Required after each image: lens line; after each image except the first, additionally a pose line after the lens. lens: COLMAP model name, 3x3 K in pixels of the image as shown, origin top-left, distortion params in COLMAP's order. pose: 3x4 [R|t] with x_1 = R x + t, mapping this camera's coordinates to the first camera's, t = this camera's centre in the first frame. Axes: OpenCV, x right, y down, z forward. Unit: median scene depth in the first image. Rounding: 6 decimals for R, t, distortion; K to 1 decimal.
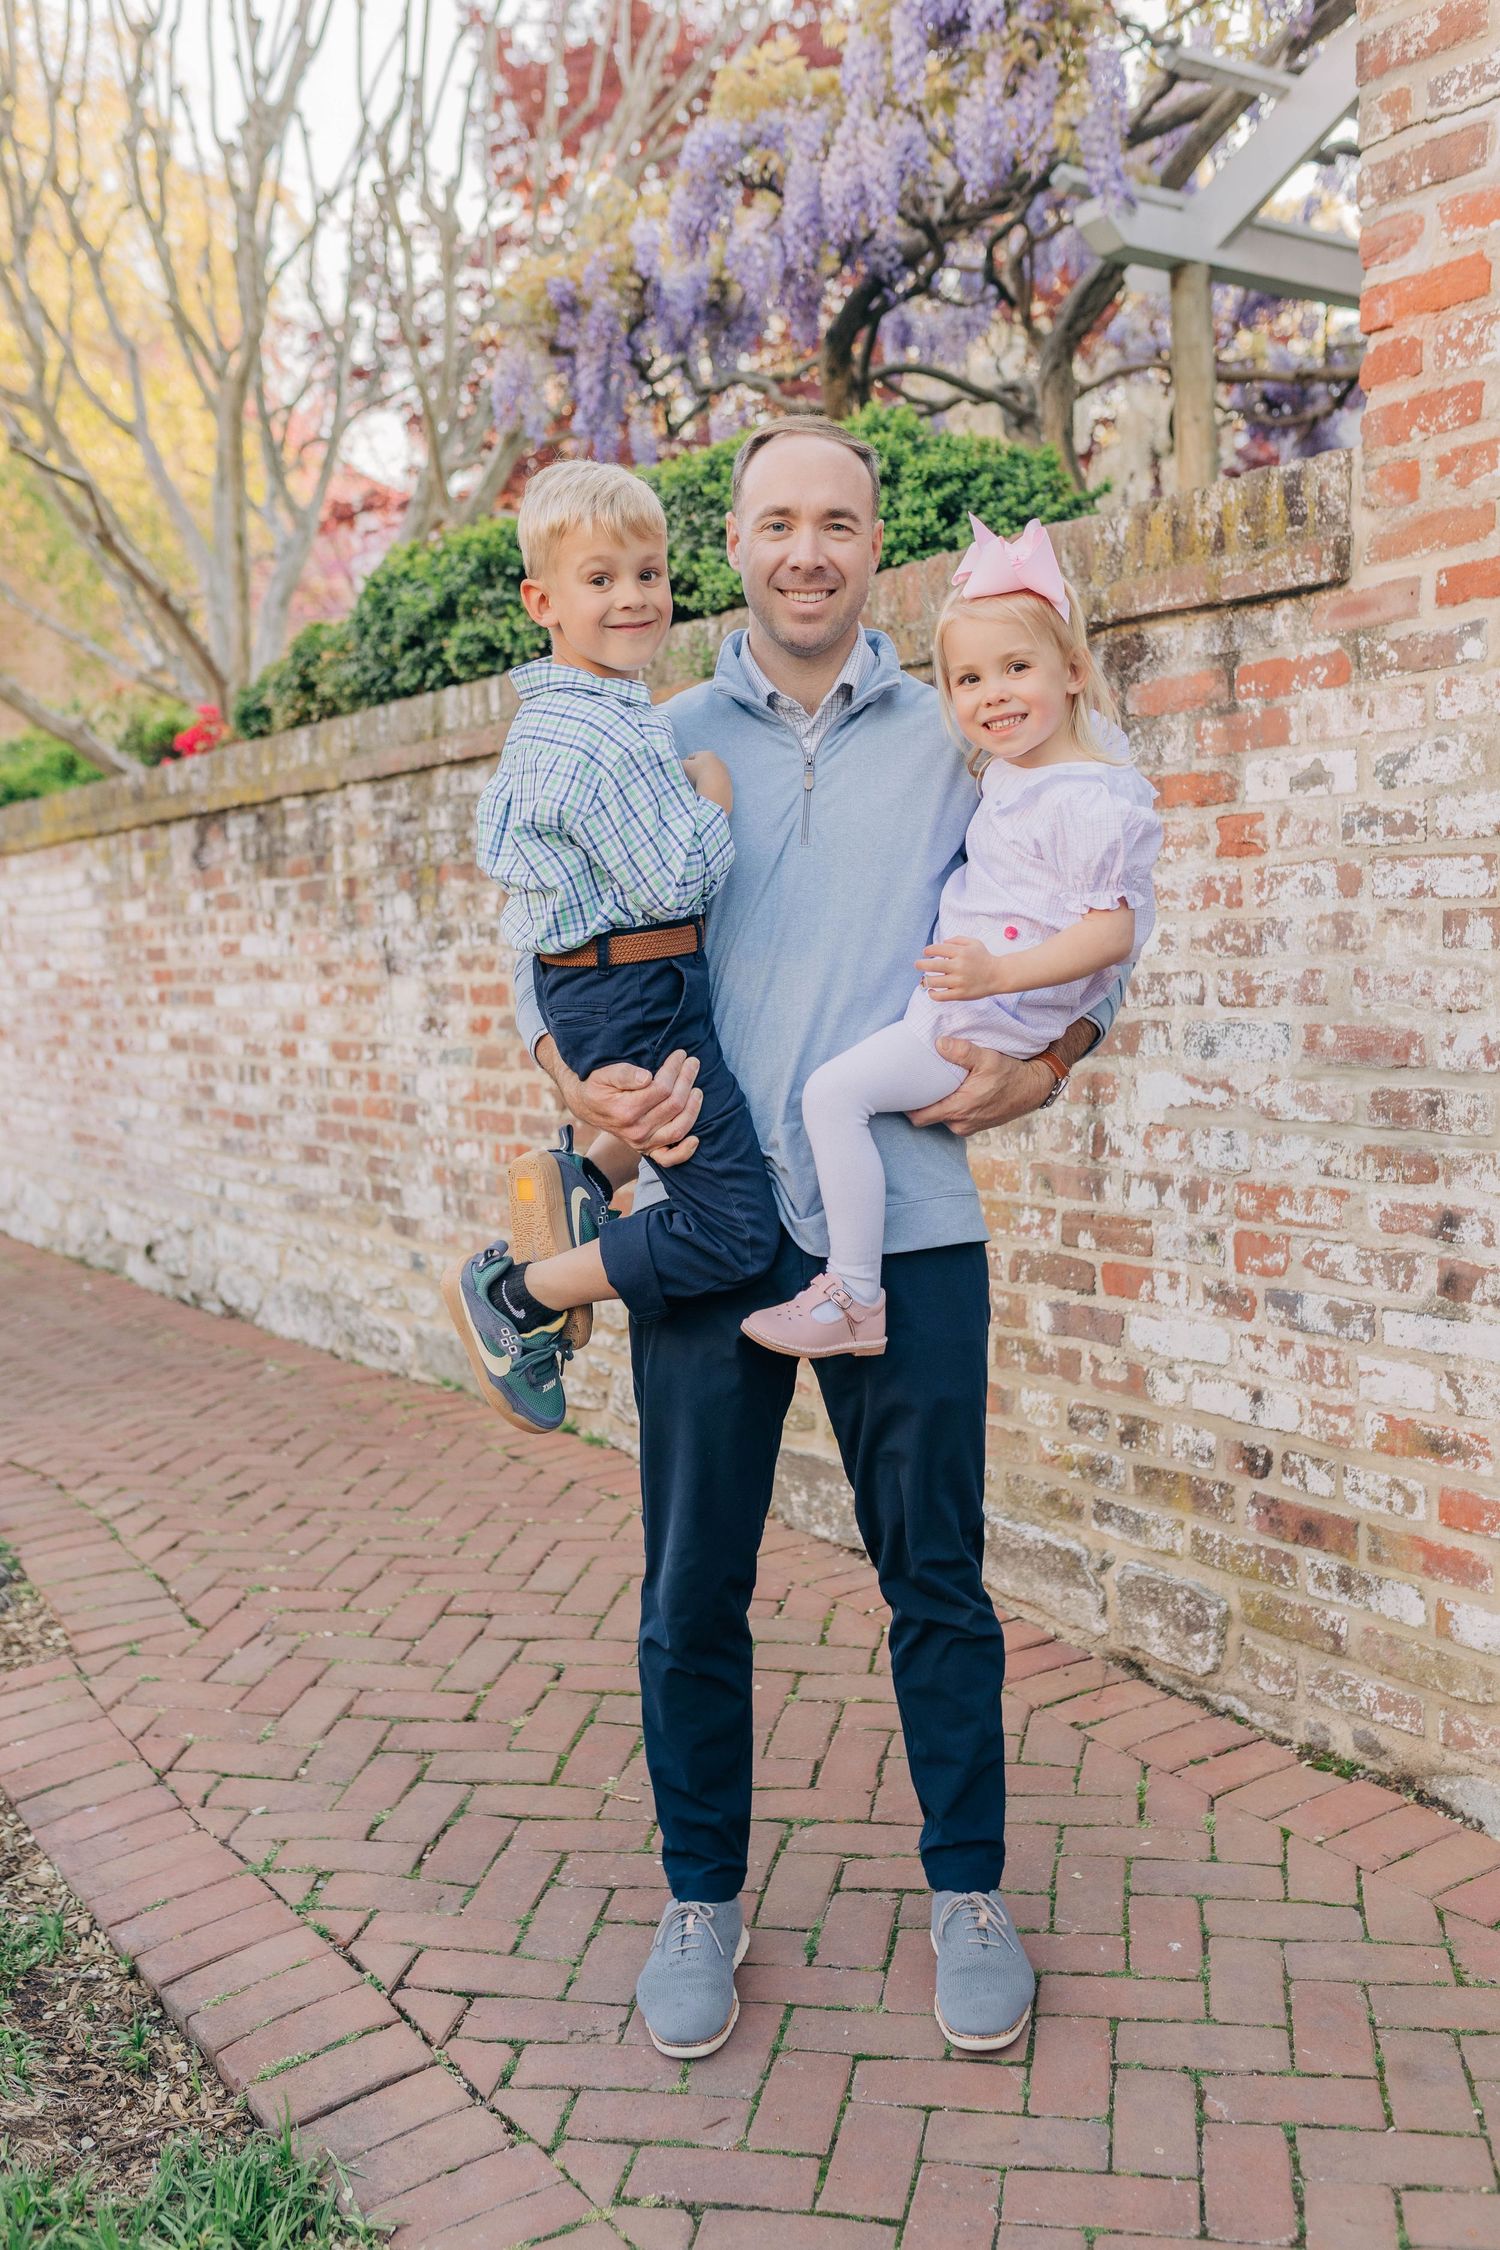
lens RADIAL K [[2108.7, 0, 769.0], [0, 2108.7, 1113.3], [0, 0, 1]] dist [-0.001904, -0.000216]
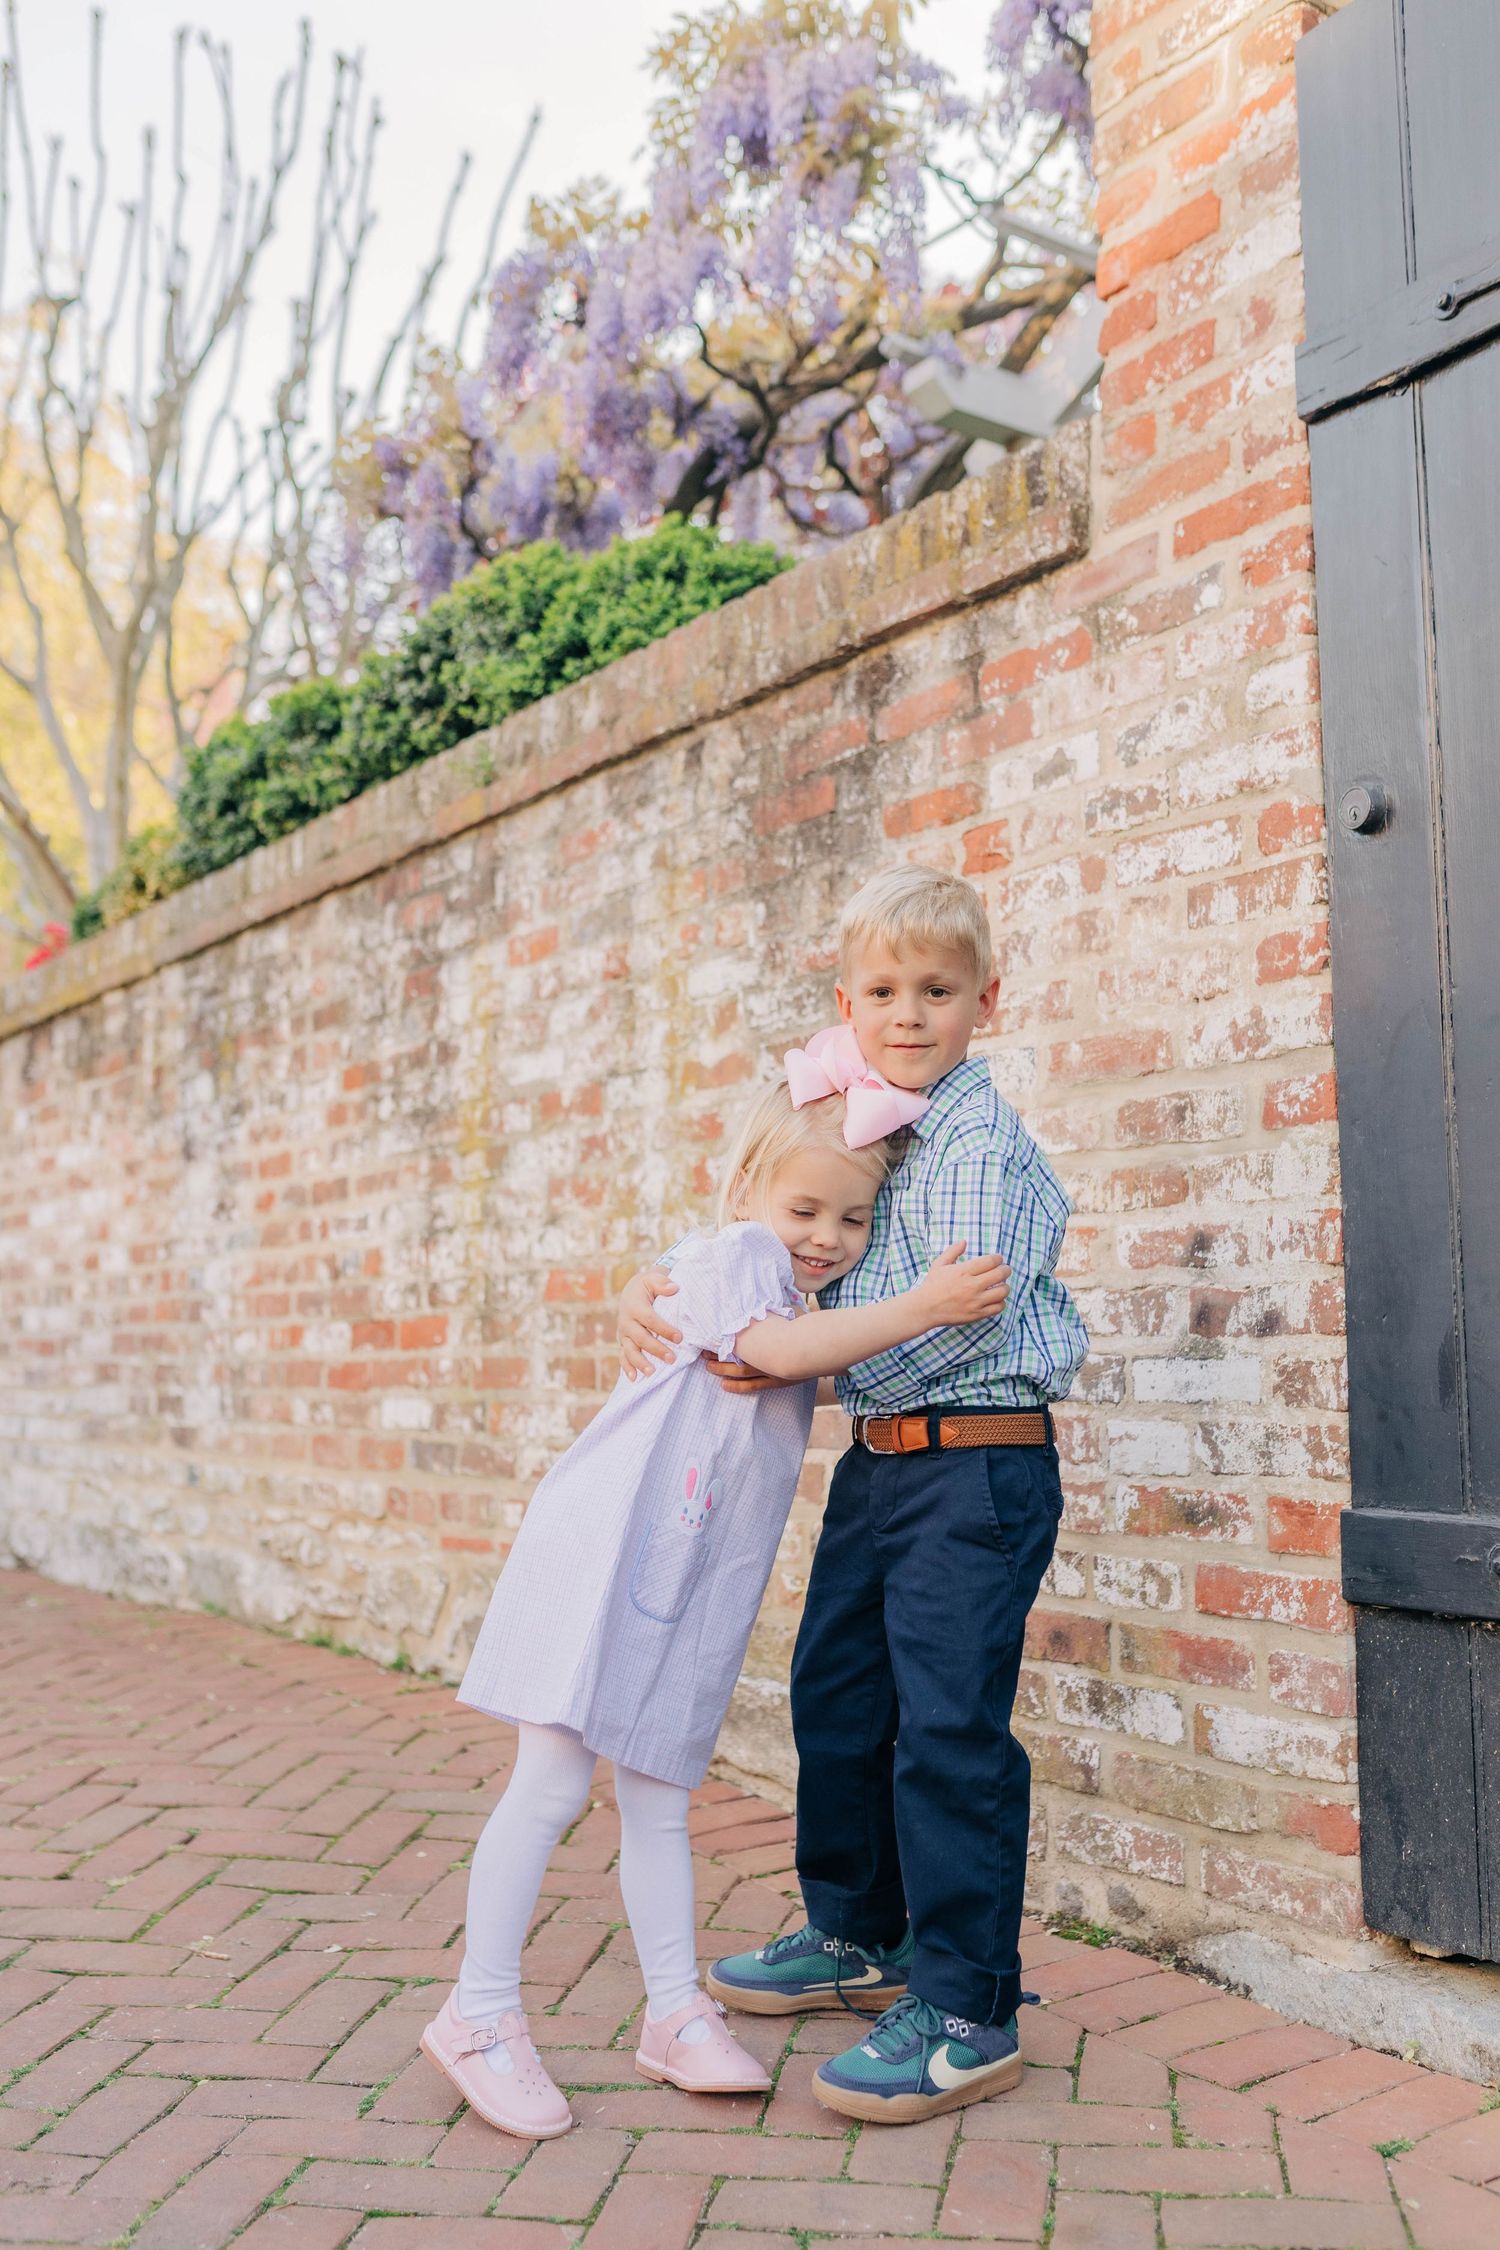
lens RADIAL K [[2110.8, 0, 773.4], [0, 2110.8, 1132.9], [0, 0, 1]] dist [-0.002080, -0.000573]
pose [[0.999566, 0.028424, 0.007760, 0.102743], [-0.026526, 0.982773, -0.182901, 0.122019], [-0.012825, 0.182616, 0.983101, 0.111095]]
